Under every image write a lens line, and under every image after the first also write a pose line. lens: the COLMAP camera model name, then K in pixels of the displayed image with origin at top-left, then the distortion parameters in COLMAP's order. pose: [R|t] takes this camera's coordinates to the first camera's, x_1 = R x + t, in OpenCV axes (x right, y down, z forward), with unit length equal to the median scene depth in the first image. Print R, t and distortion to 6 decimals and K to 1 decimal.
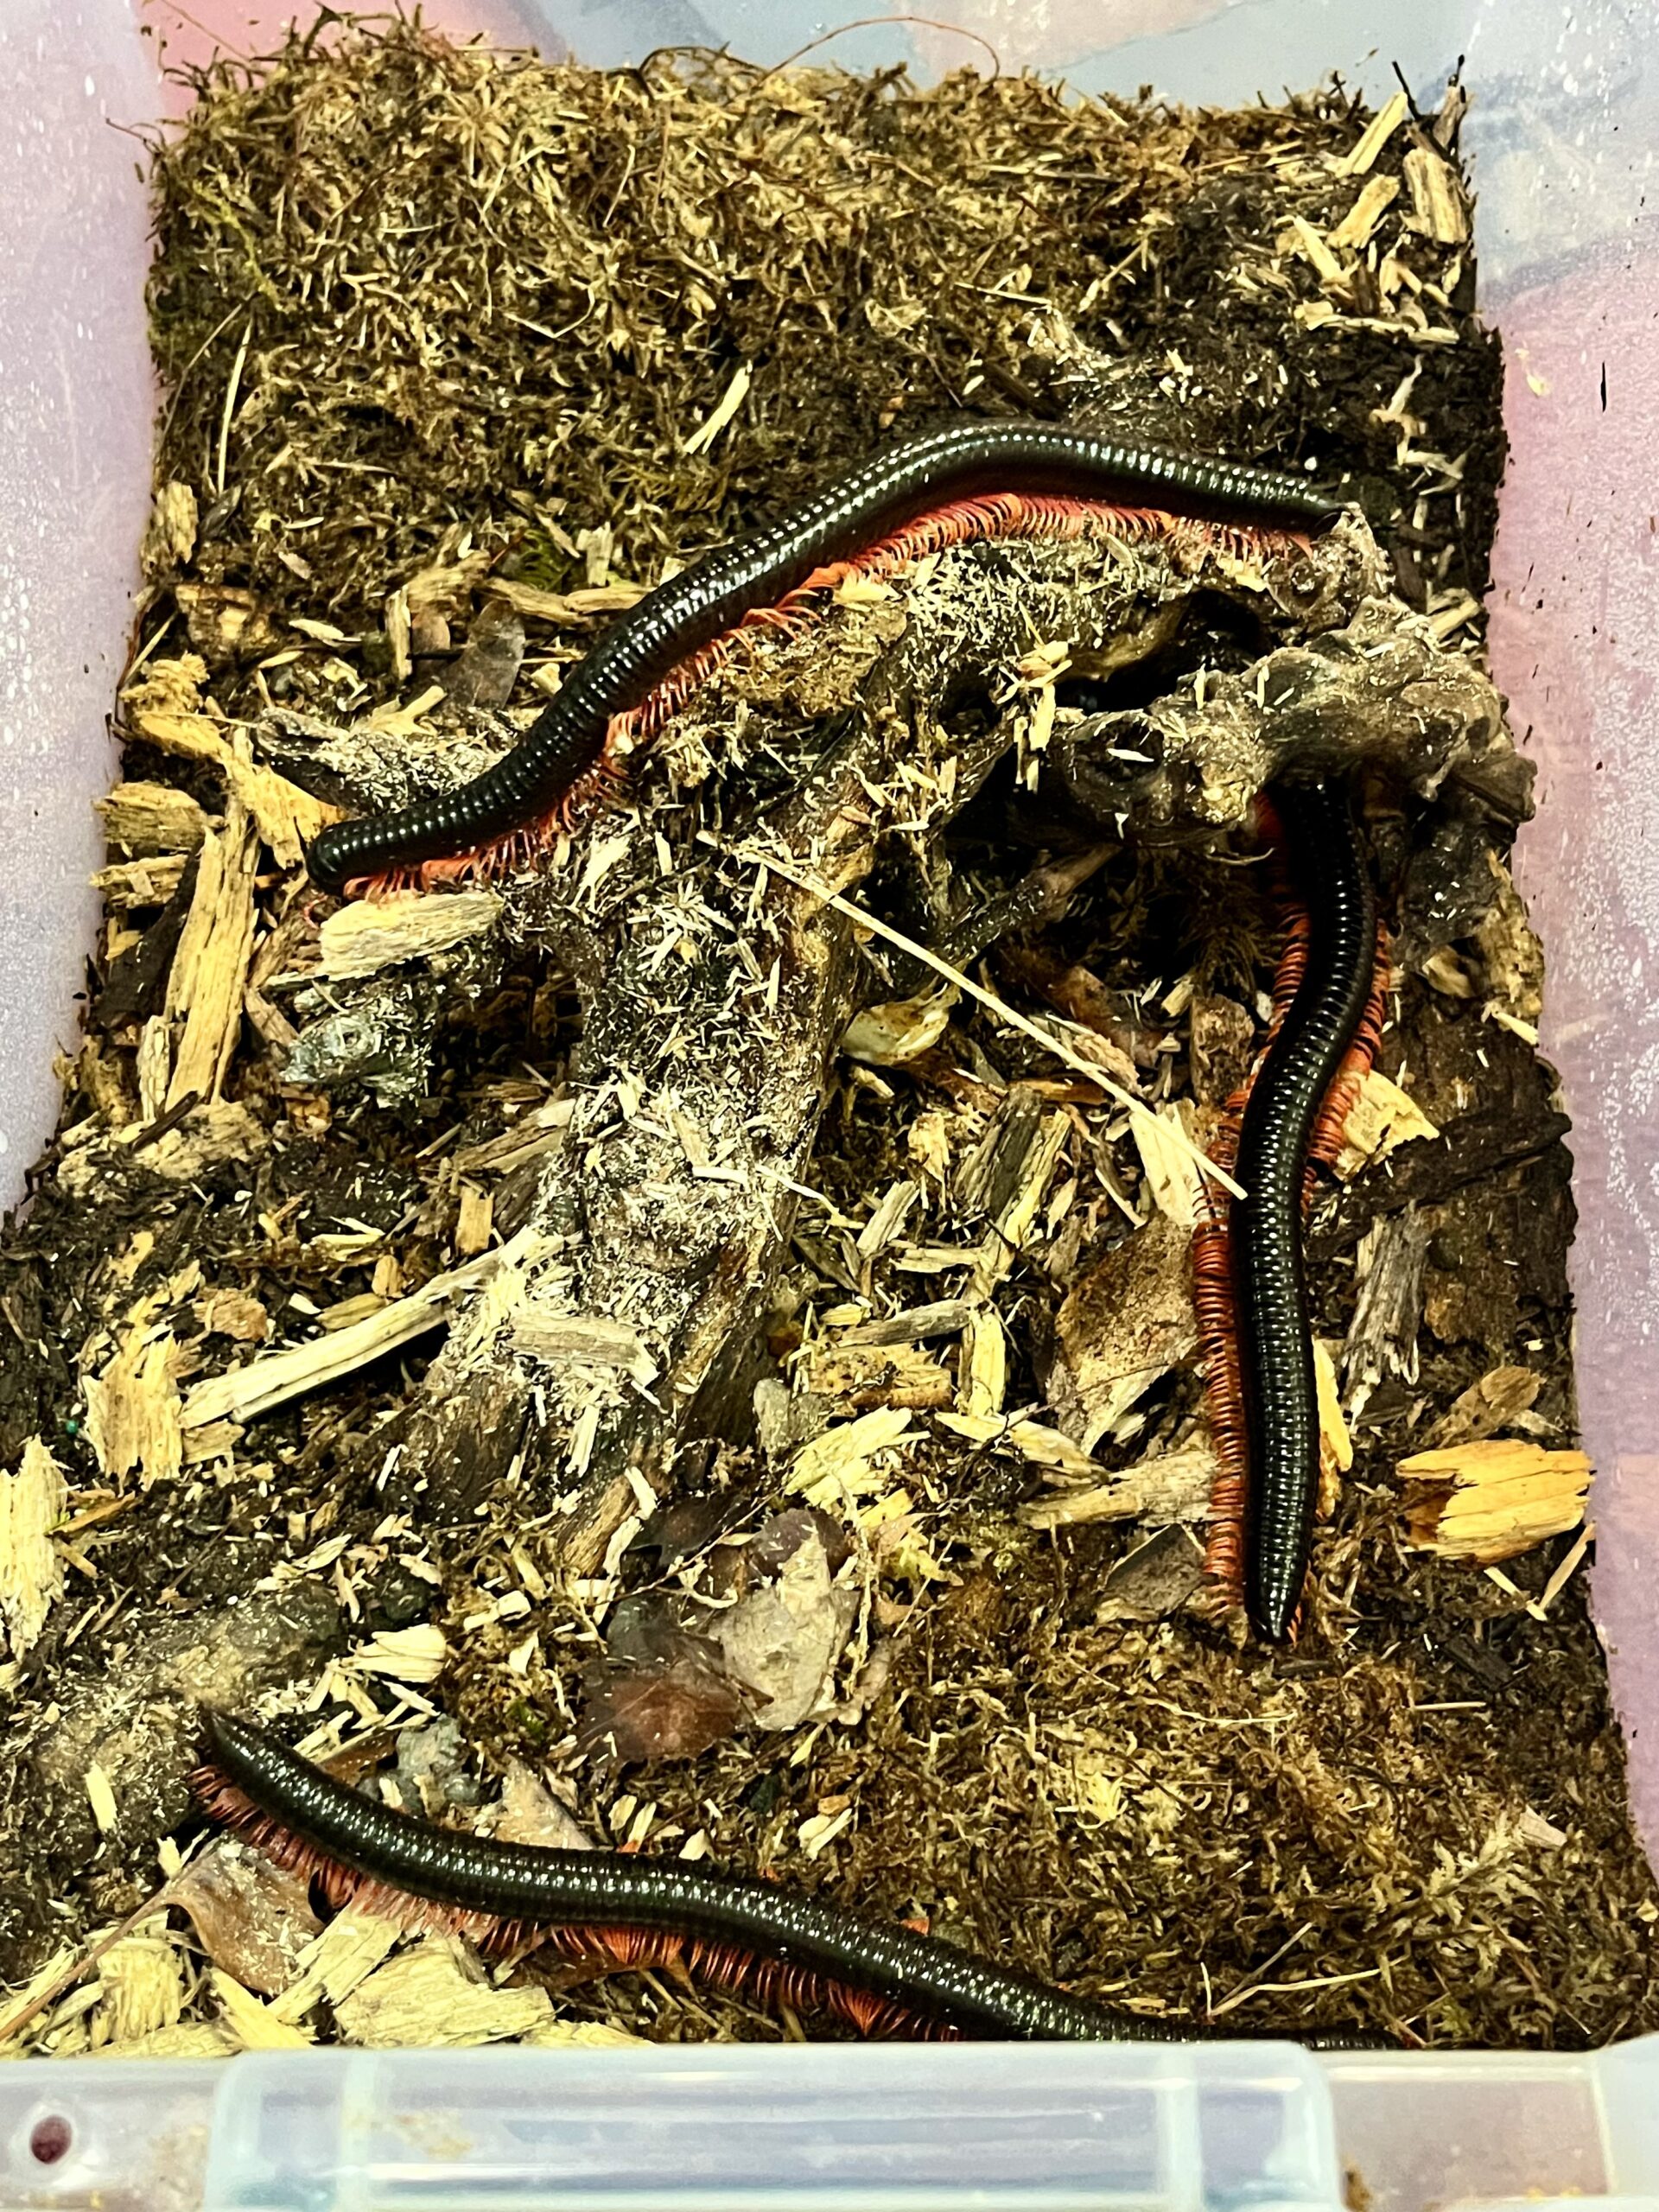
lens RADIAL K [[2395.6, 0, 829.5], [0, 2395.6, 1107.5], [0, 0, 1]] dist [0.031034, 0.000000]
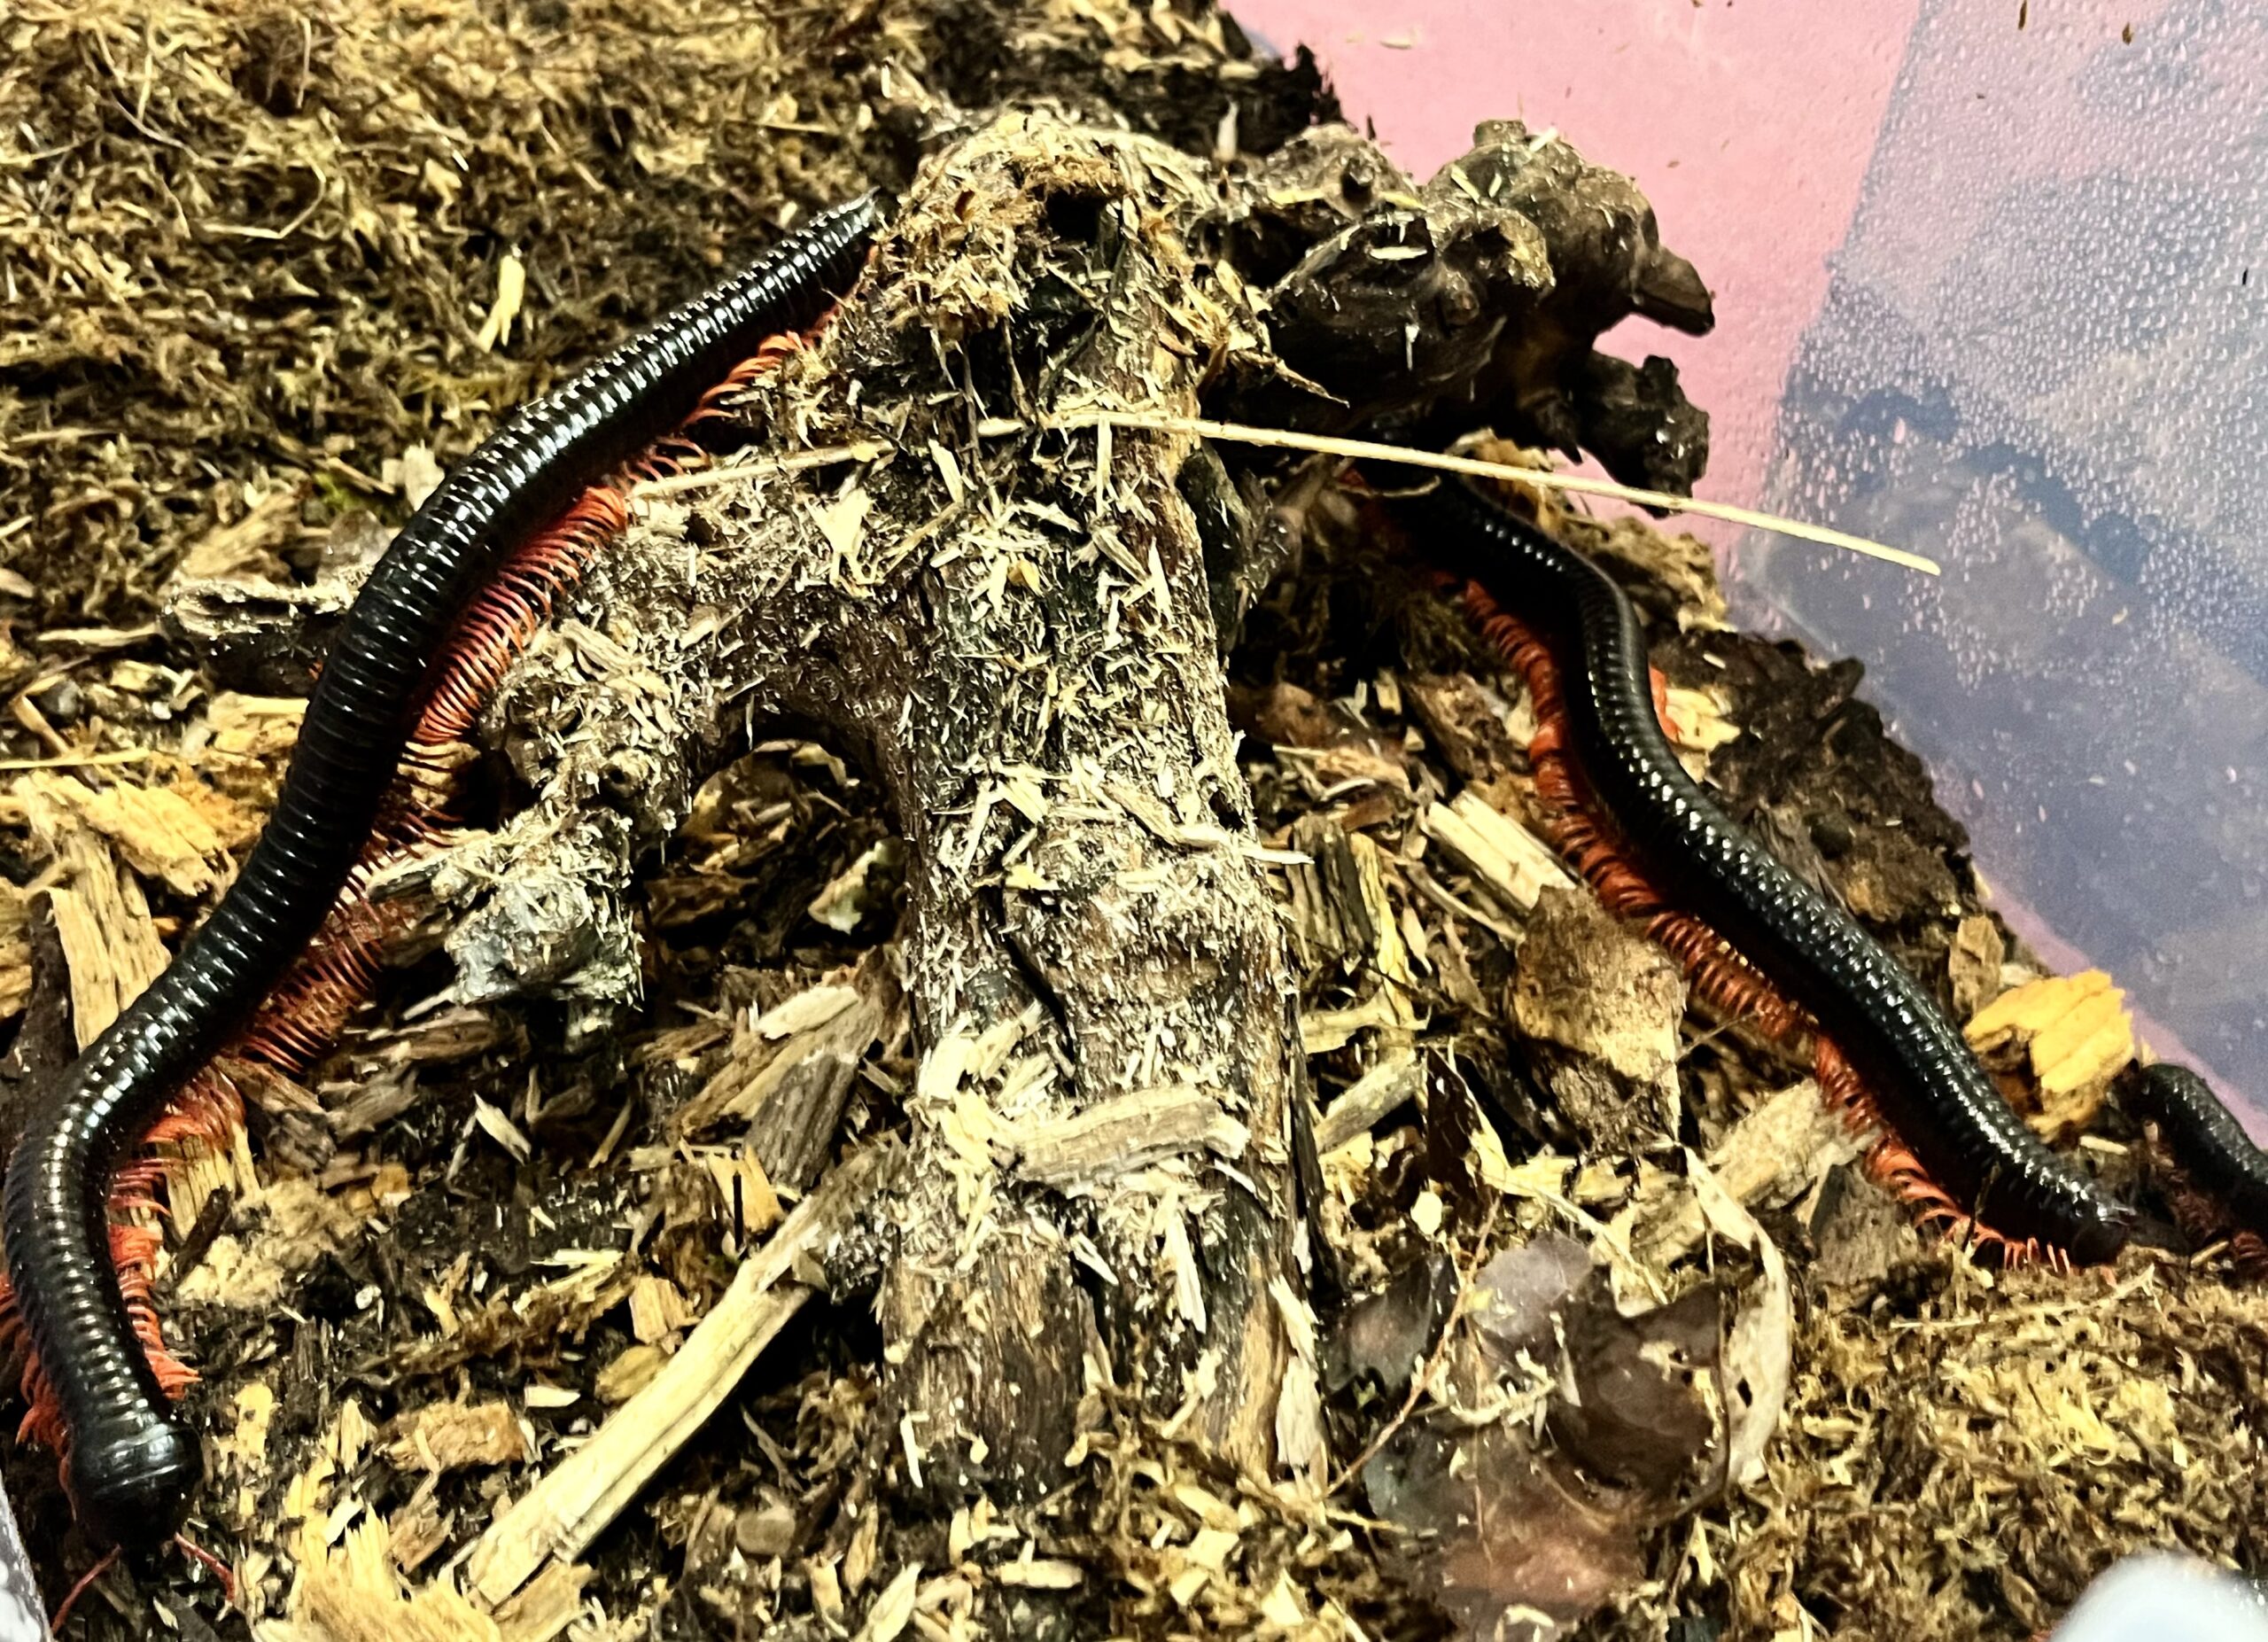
lens RADIAL K [[2479.8, 0, 1134.3], [0, 2479.8, 820.9], [0, 0, 1]] dist [0.010524, 0.000000]
pose [[0.857992, -0.281072, 0.429939, -0.327112], [0.399917, 0.890804, -0.215720, 0.150369], [-0.322359, 0.357026, 0.876708, 0.338390]]
